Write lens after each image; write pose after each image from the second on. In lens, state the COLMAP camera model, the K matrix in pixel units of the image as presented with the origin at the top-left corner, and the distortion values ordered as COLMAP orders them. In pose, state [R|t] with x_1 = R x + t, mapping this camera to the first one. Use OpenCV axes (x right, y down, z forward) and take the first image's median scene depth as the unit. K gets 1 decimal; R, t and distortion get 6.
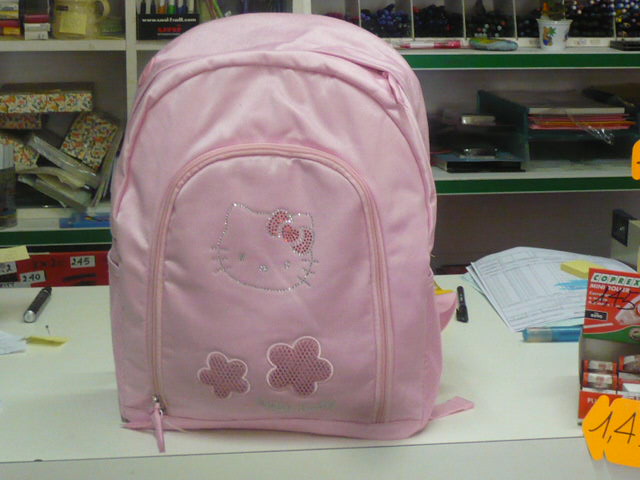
lens RADIAL K [[1391.0, 0, 320.0], [0, 1391.0, 240.0], [0, 0, 1]] dist [-0.011744, 0.273051]
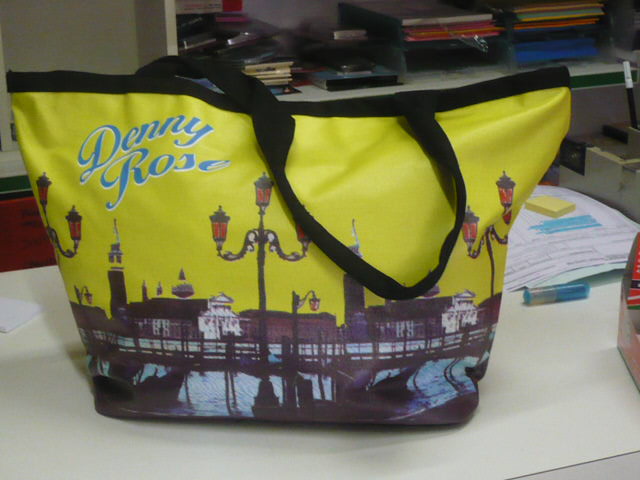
lens RADIAL K [[1187.1, 0, 320.0], [0, 1187.1, 240.0], [0, 0, 1]] dist [-0.025442, -0.149531]
pose [[0.981331, -0.091161, 0.169352, -0.064522], [0.073094, 0.991238, 0.110025, -0.036684], [-0.177898, -0.095592, 0.979395, 0.168451]]
